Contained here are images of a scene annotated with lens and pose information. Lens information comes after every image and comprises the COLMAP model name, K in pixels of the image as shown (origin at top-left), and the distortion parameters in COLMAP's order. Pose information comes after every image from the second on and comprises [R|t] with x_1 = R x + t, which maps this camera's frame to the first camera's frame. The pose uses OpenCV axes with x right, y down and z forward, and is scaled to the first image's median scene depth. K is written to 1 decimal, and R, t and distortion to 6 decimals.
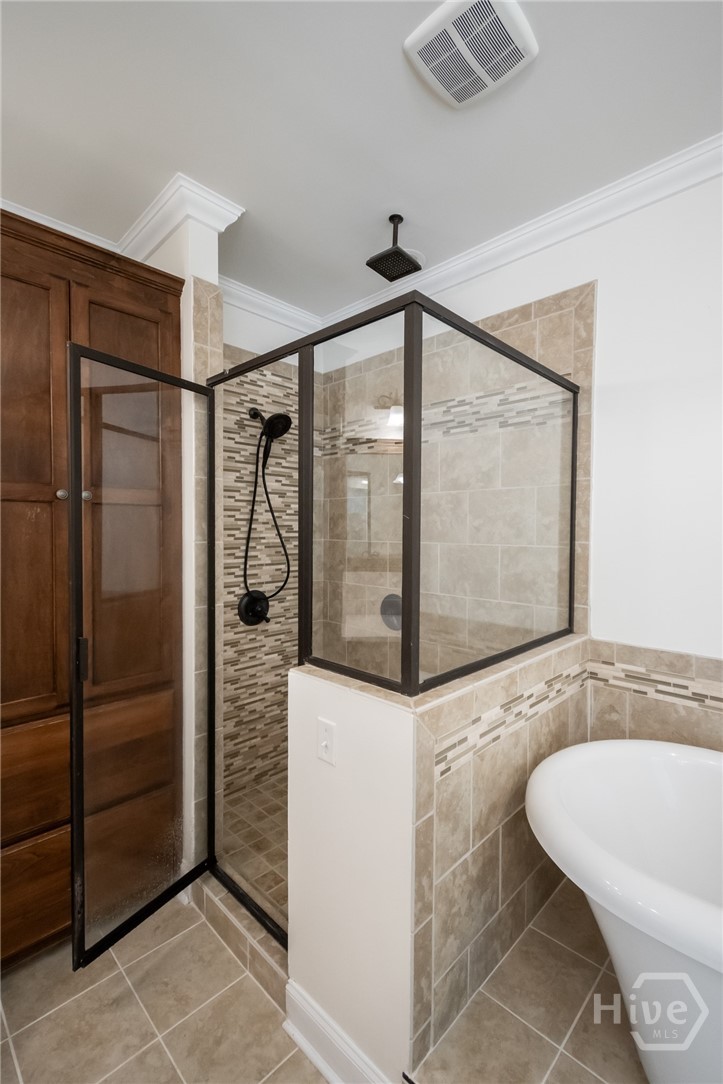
lens RADIAL K [[477.2, 0, 361.4], [0, 477.2, 539.6], [0, 0, 1]] dist [0.007902, -0.003445]
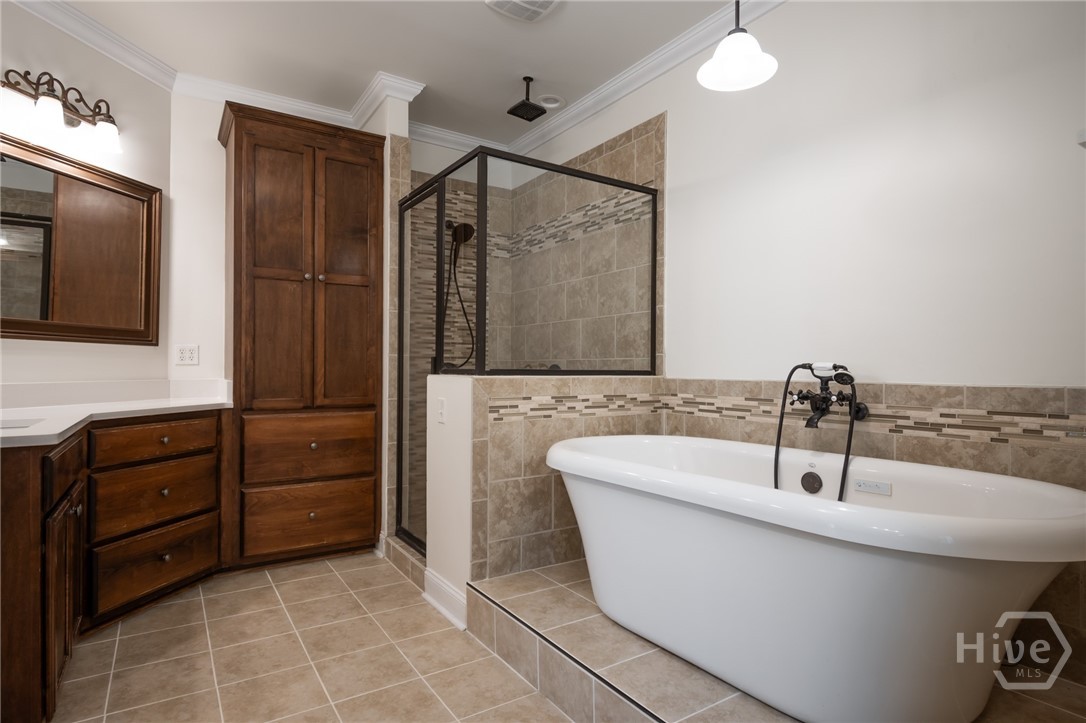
lens RADIAL K [[585.4, 0, 544.3], [0, 585.4, 368.5], [0, 0, 1]] dist [0.001559, -0.003138]
pose [[0.976674, 0.000415, -0.214726, 0.503475], [-0.006608, 0.999582, -0.028128, 0.229094], [0.214625, 0.028891, 0.976269, -0.655183]]
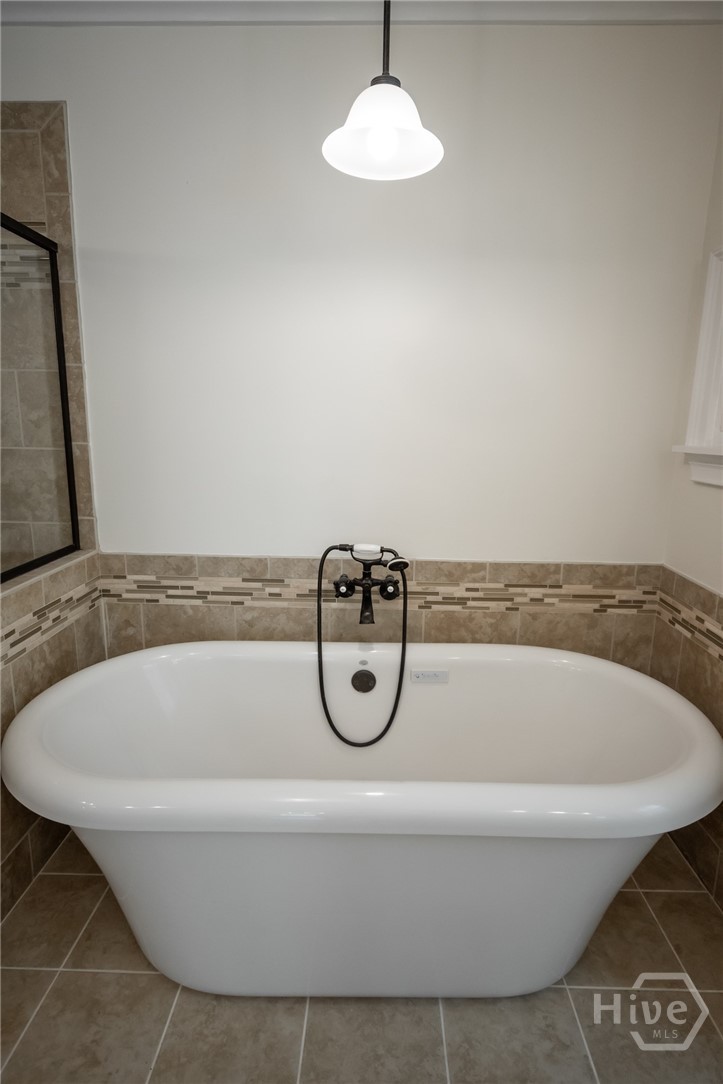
lens RADIAL K [[584.4, 0, 366.6], [0, 584.4, 540.1], [0, 0, 1]] dist [0.001559, -0.003138]
pose [[0.727222, -0.130151, 0.673950, 0.113767], [0.002909, 0.982434, 0.186585, -0.017017], [-0.686396, -0.133728, 0.714827, -0.109446]]
